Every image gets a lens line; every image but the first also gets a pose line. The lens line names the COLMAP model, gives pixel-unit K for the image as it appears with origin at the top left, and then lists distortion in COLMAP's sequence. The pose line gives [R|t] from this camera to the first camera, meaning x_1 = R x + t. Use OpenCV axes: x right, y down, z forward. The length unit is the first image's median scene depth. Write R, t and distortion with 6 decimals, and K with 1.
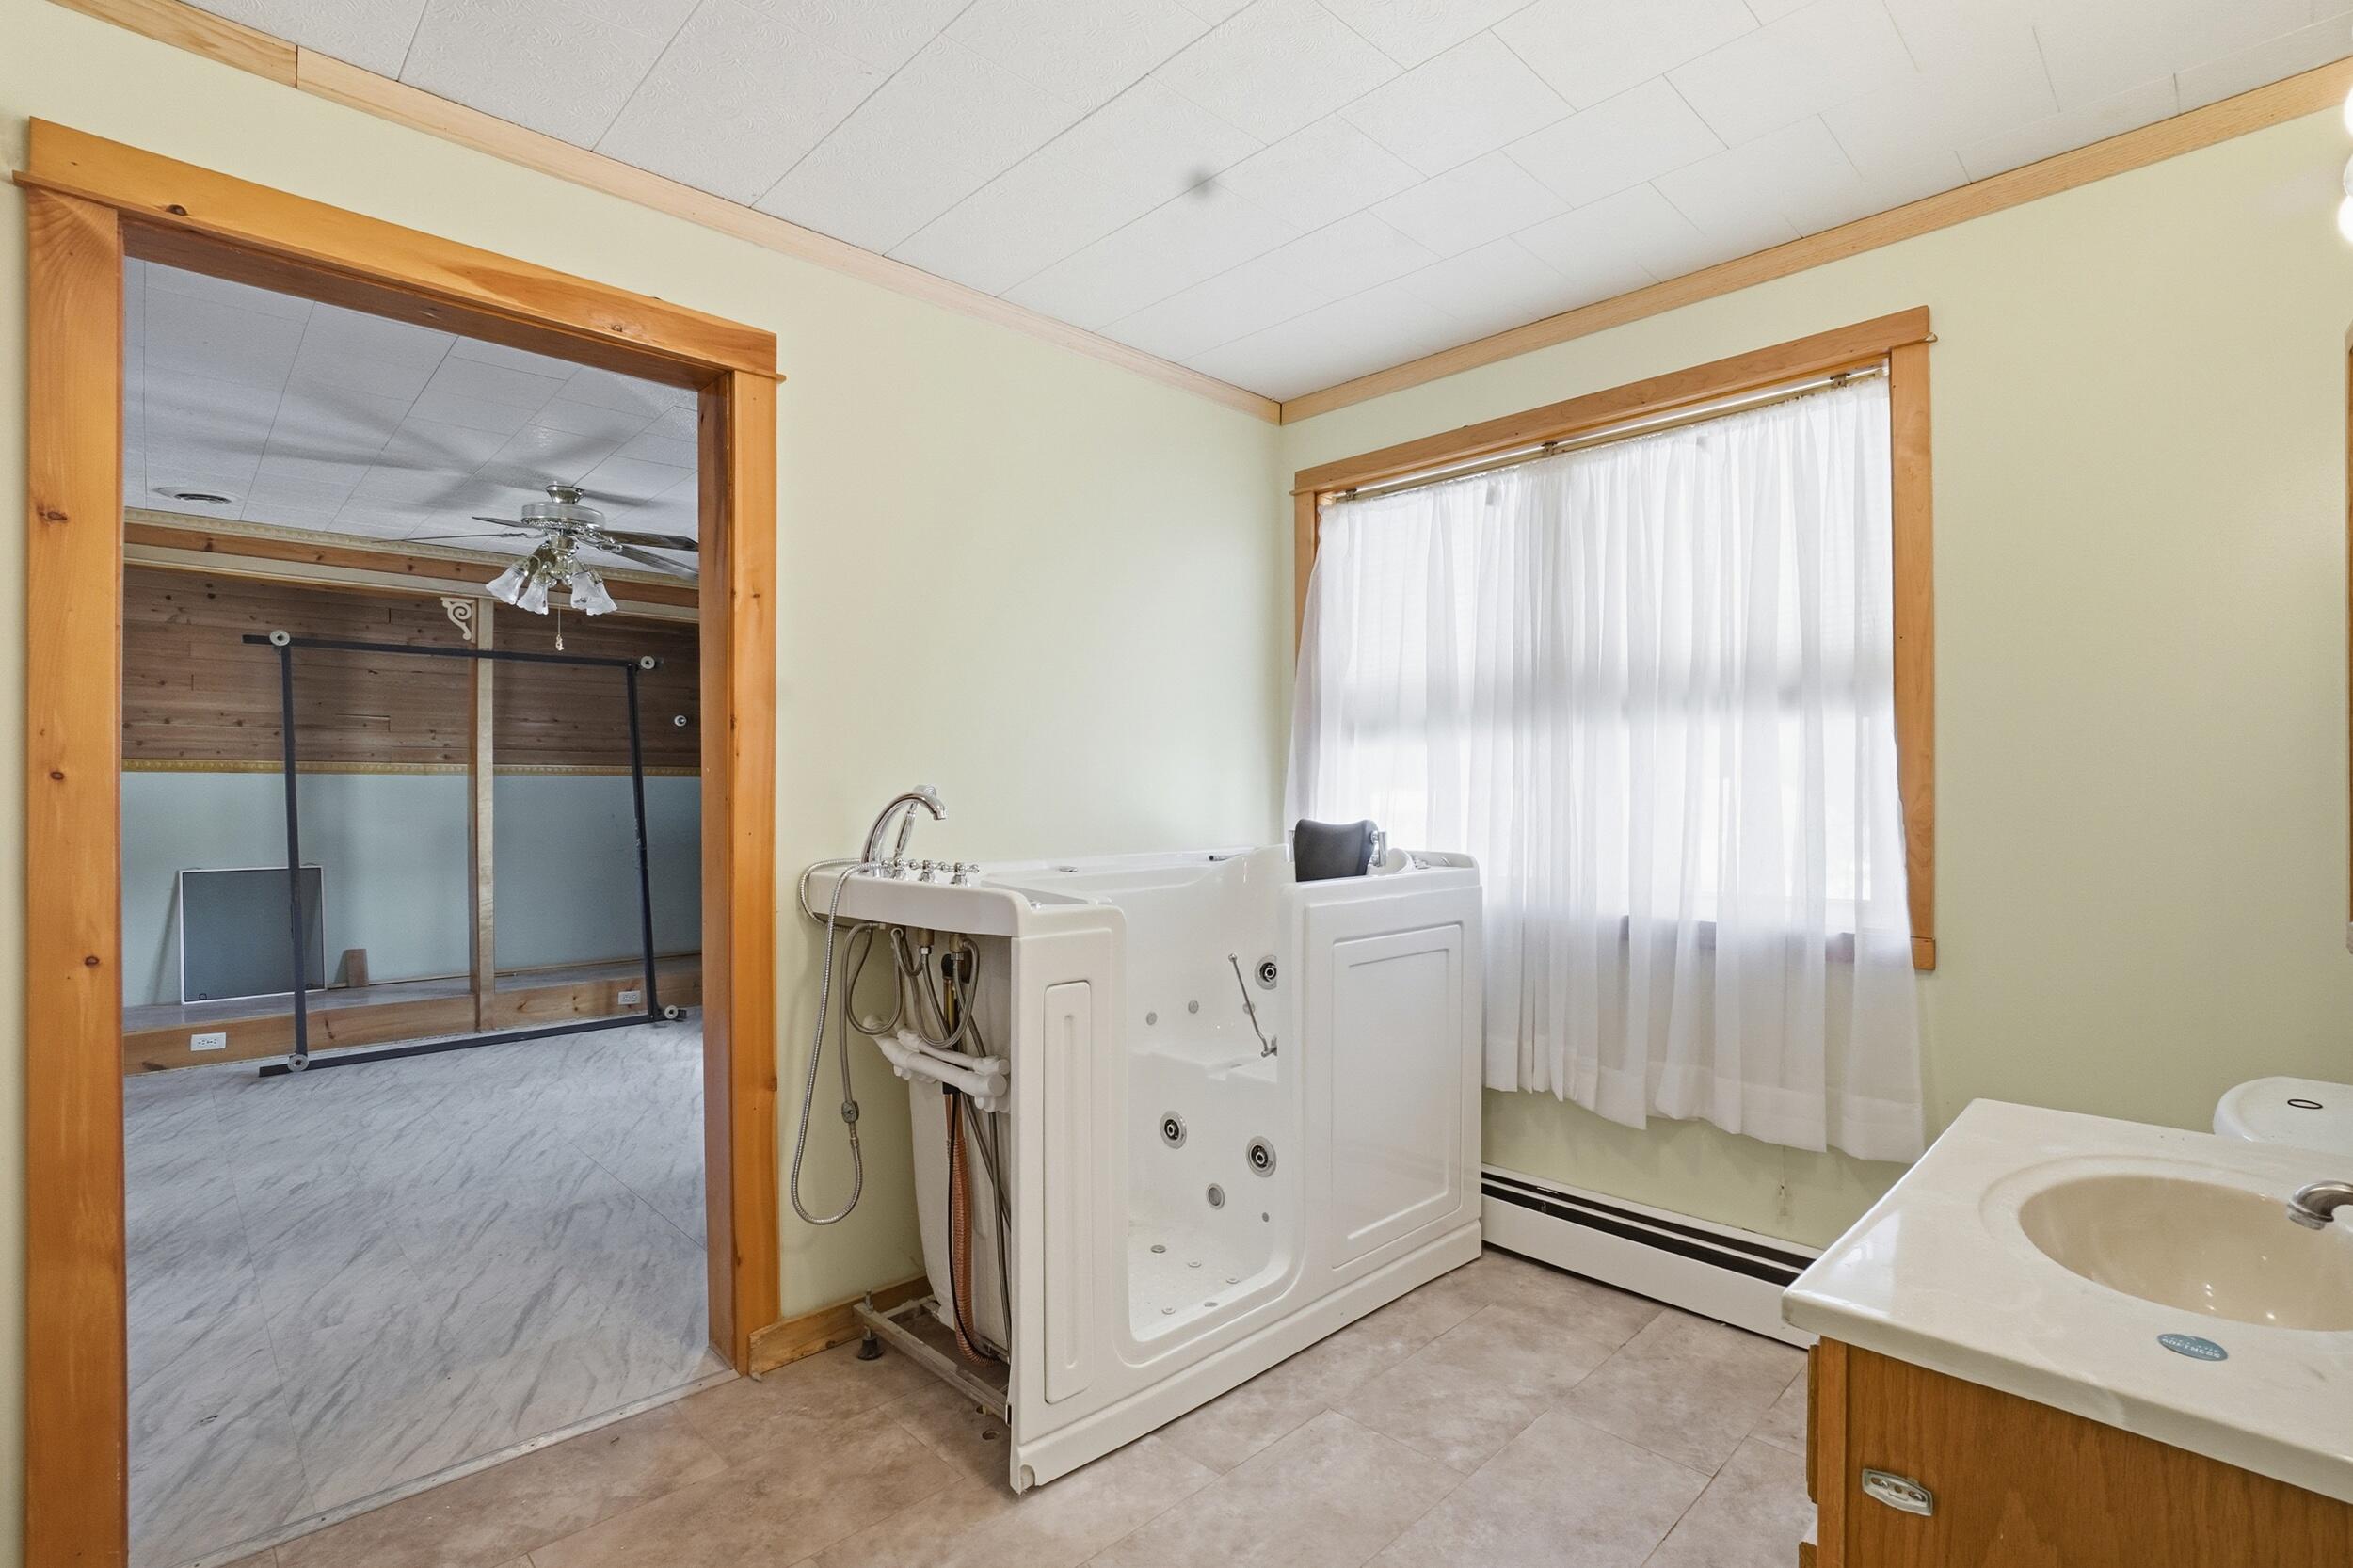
lens RADIAL K [[1074.3, 0, 1180.9], [0, 1074.3, 777.0], [0, 0, 1]] dist [-0.062075, 0.017477]
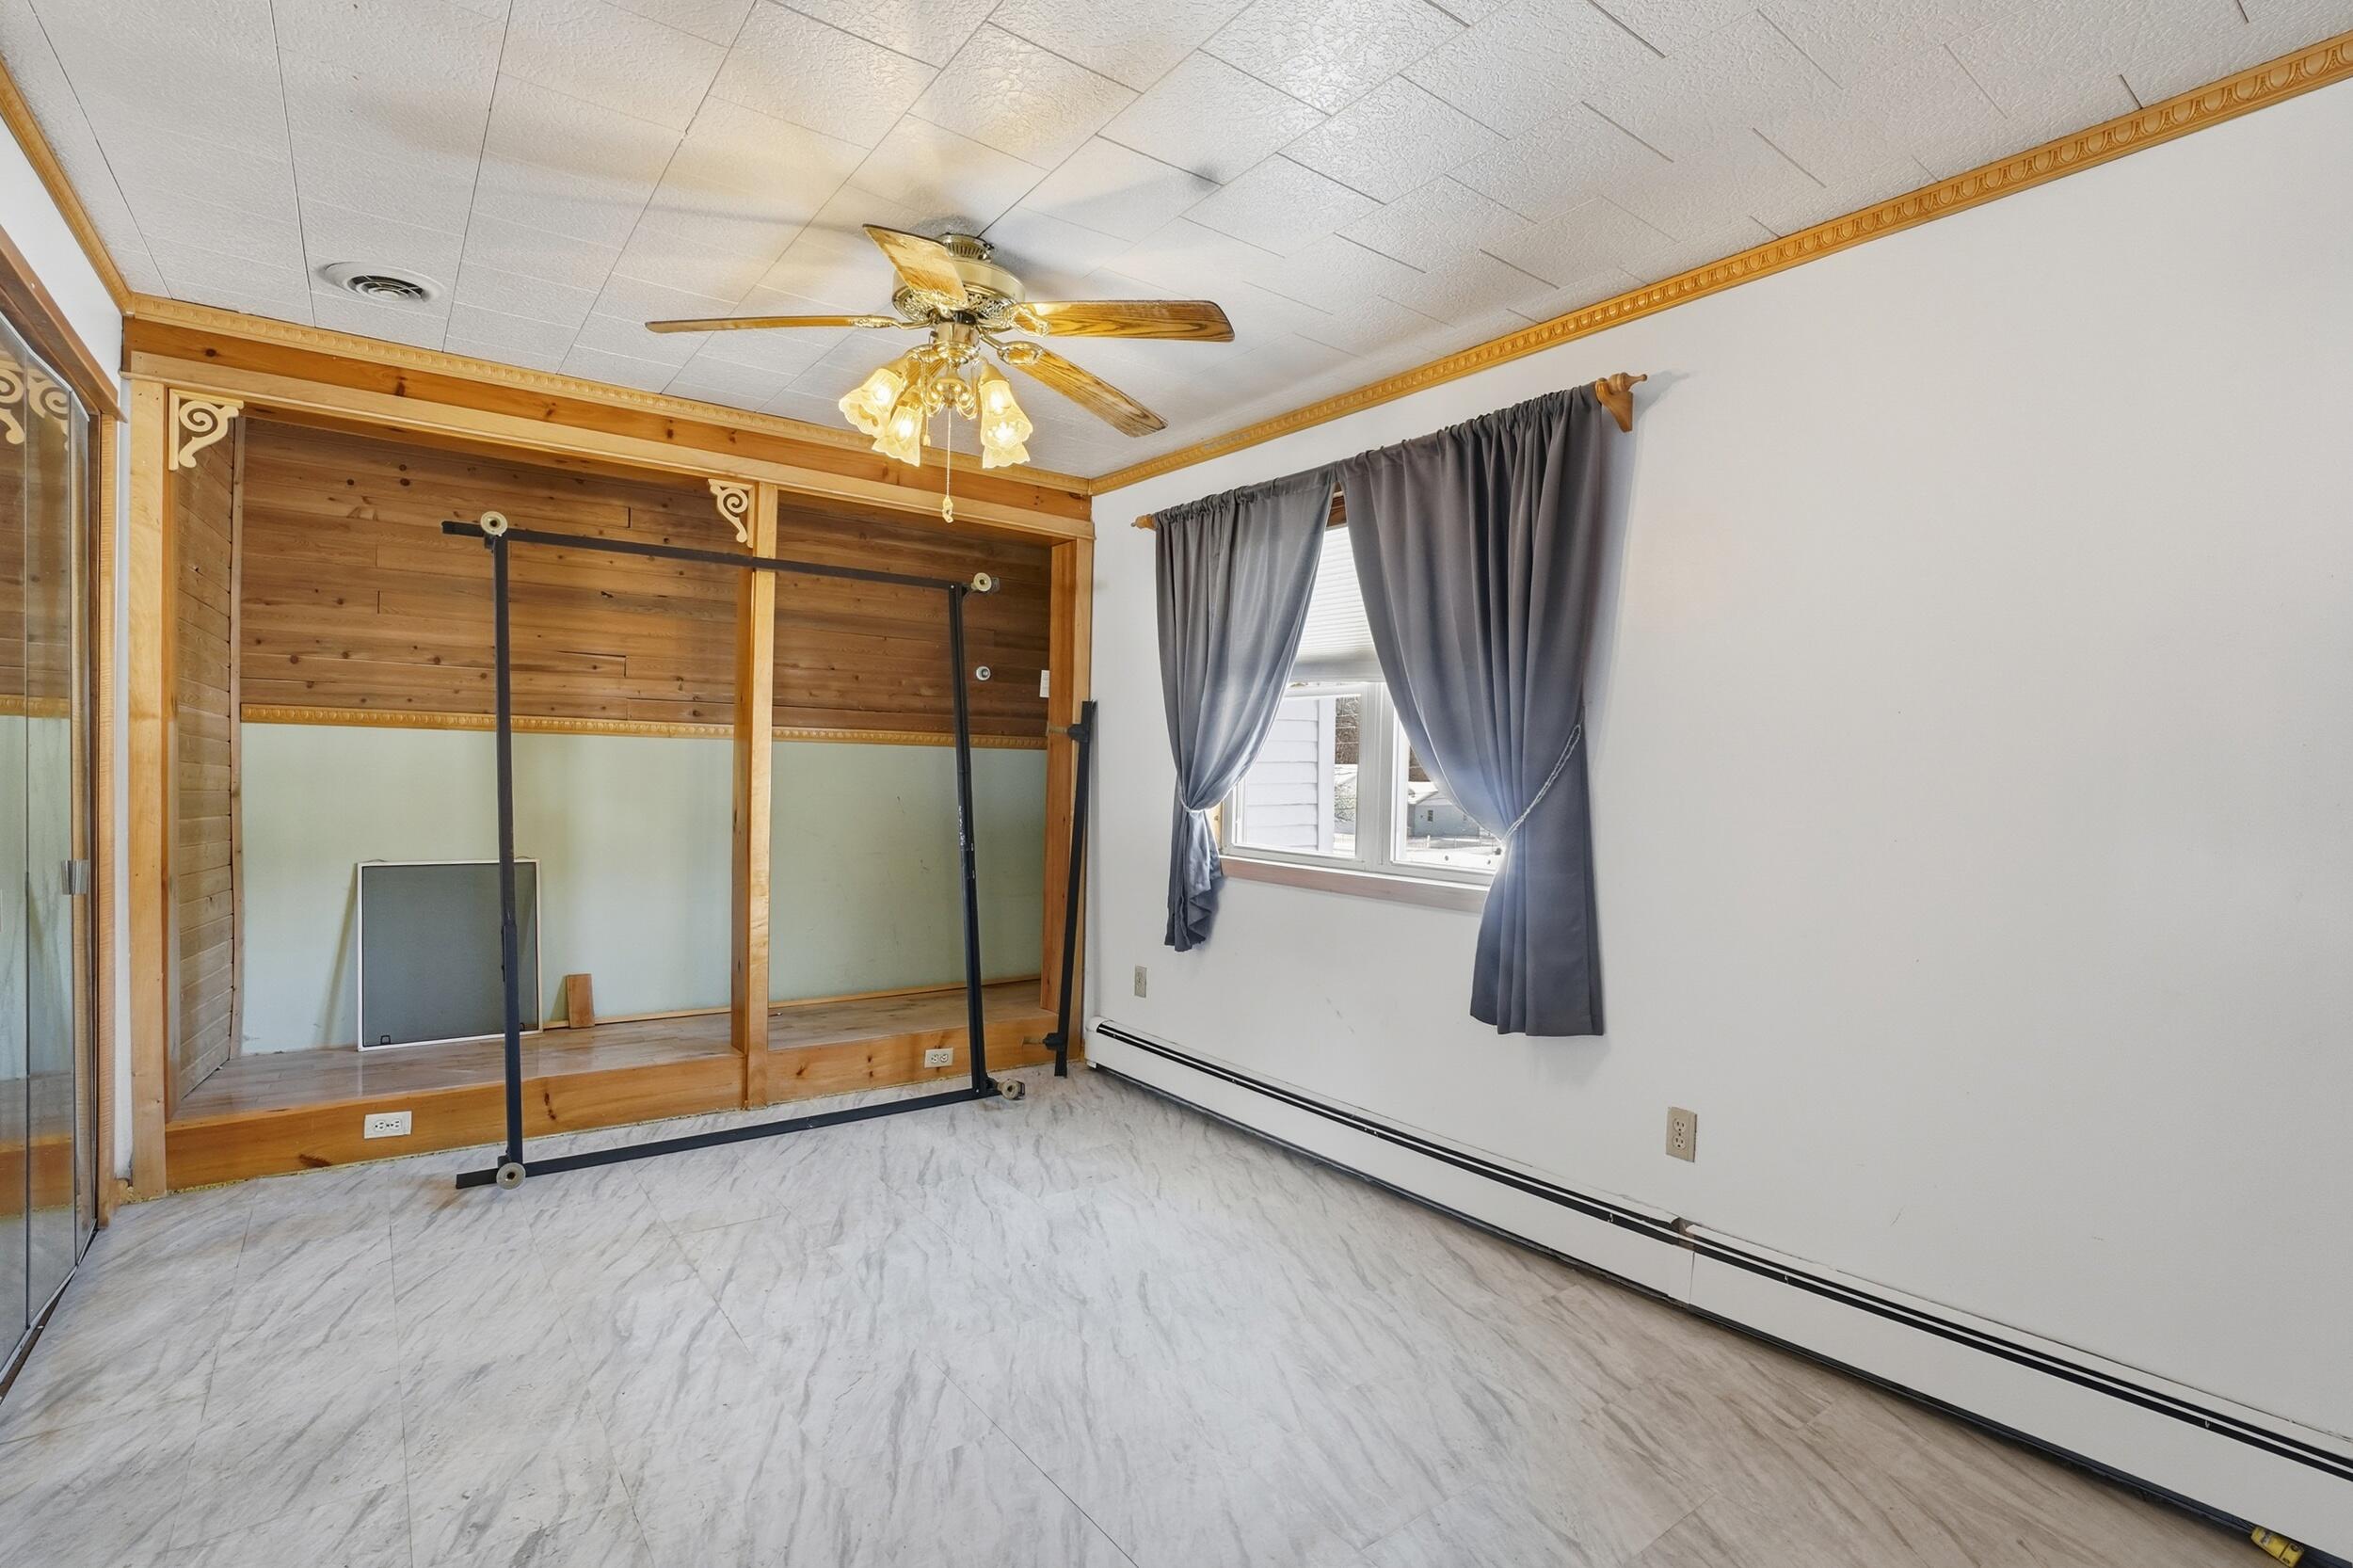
lens RADIAL K [[1065.0, 0, 1169.3], [0, 1065.0, 769.6], [0, 0, 1]] dist [-0.066099, 0.018126]
pose [[0.991436, 0.025072, -0.128165, -0.315645], [-0.023625, 0.999639, 0.012794, 0.003068], [0.128440, -0.009657, 0.991670, 0.353855]]
